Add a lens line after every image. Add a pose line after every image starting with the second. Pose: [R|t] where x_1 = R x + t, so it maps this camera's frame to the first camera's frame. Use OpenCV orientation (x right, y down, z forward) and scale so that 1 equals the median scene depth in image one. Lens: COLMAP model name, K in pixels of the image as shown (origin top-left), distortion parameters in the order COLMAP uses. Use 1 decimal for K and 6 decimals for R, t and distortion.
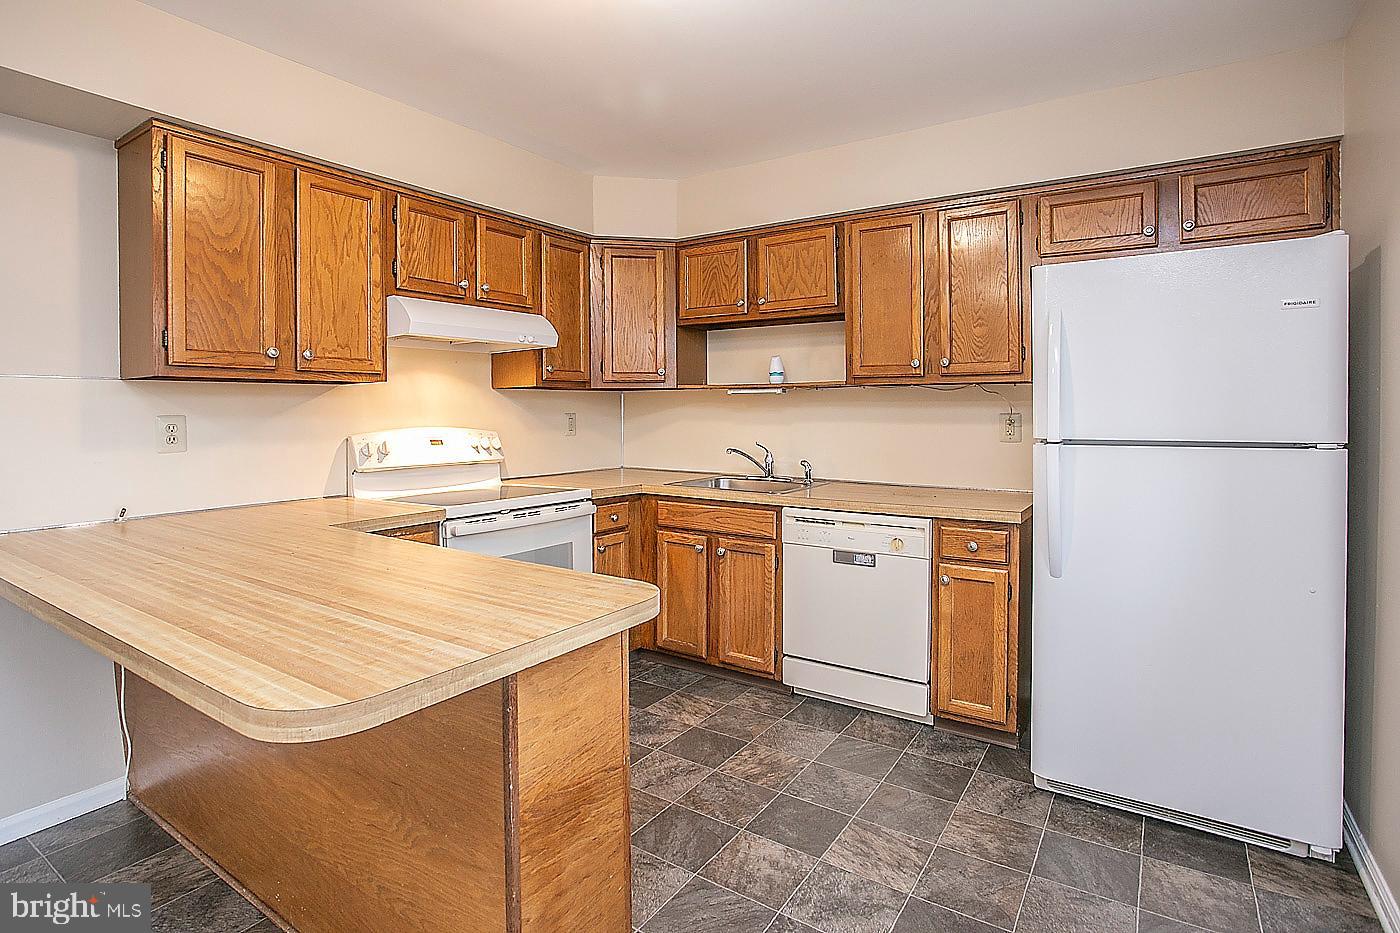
lens RADIAL K [[705.3, 0, 701.1], [0, 705.3, 425.6], [0, 0, 1]] dist [-0.035233, 0.000057]
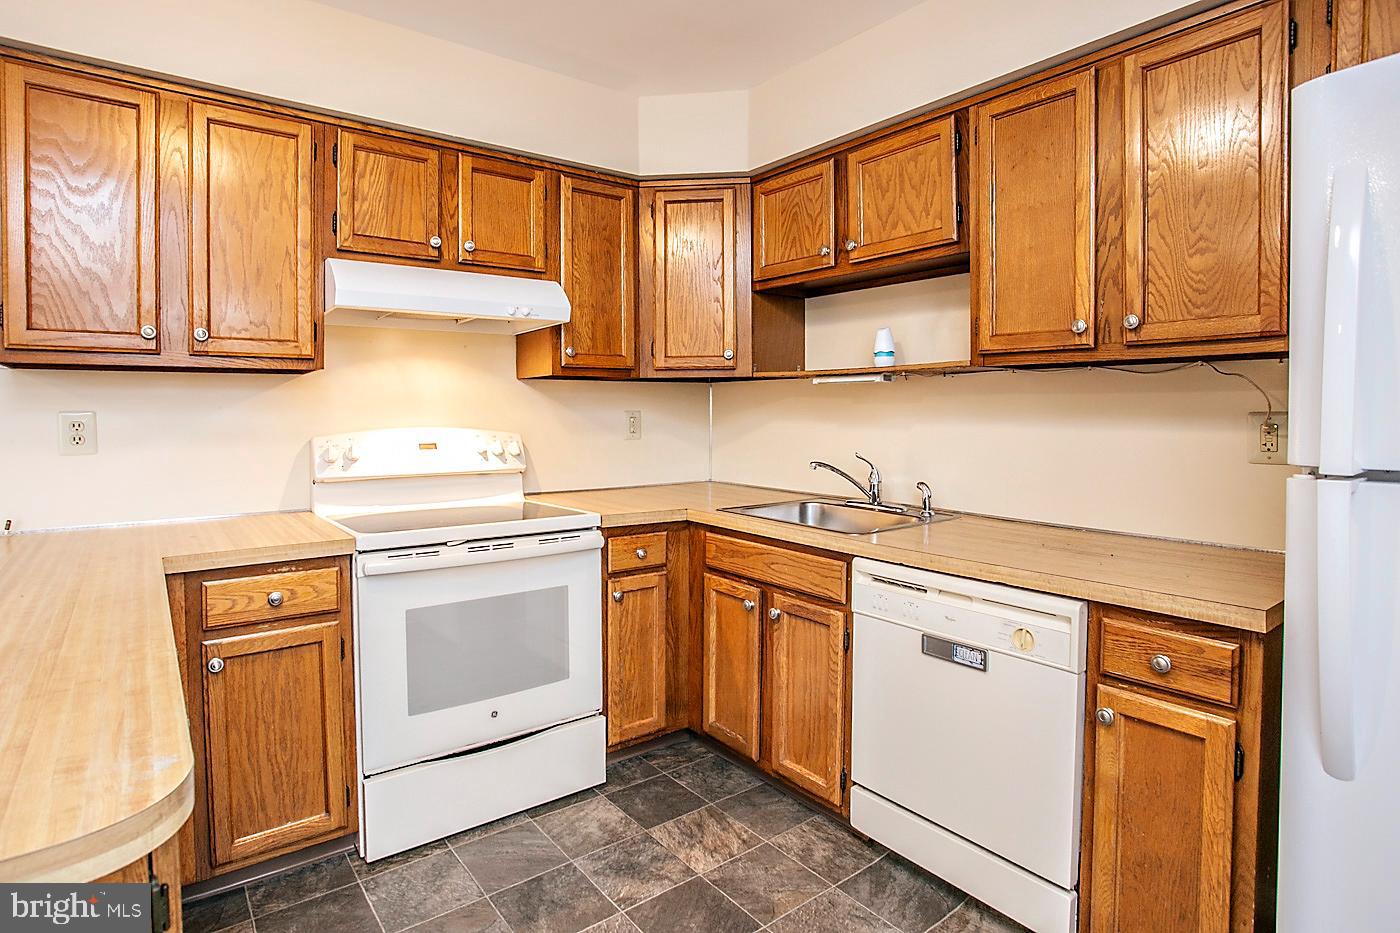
lens RADIAL K [[726.8, 0, 717.6], [0, 726.8, 435.5], [0, 0, 1]] dist [-0.064198, 0.039392]
pose [[0.953644, 0.013039, -0.300653, 0.184836], [-0.009193, 0.999857, 0.014204, -0.003068], [0.300796, -0.010782, 0.953628, 0.317556]]
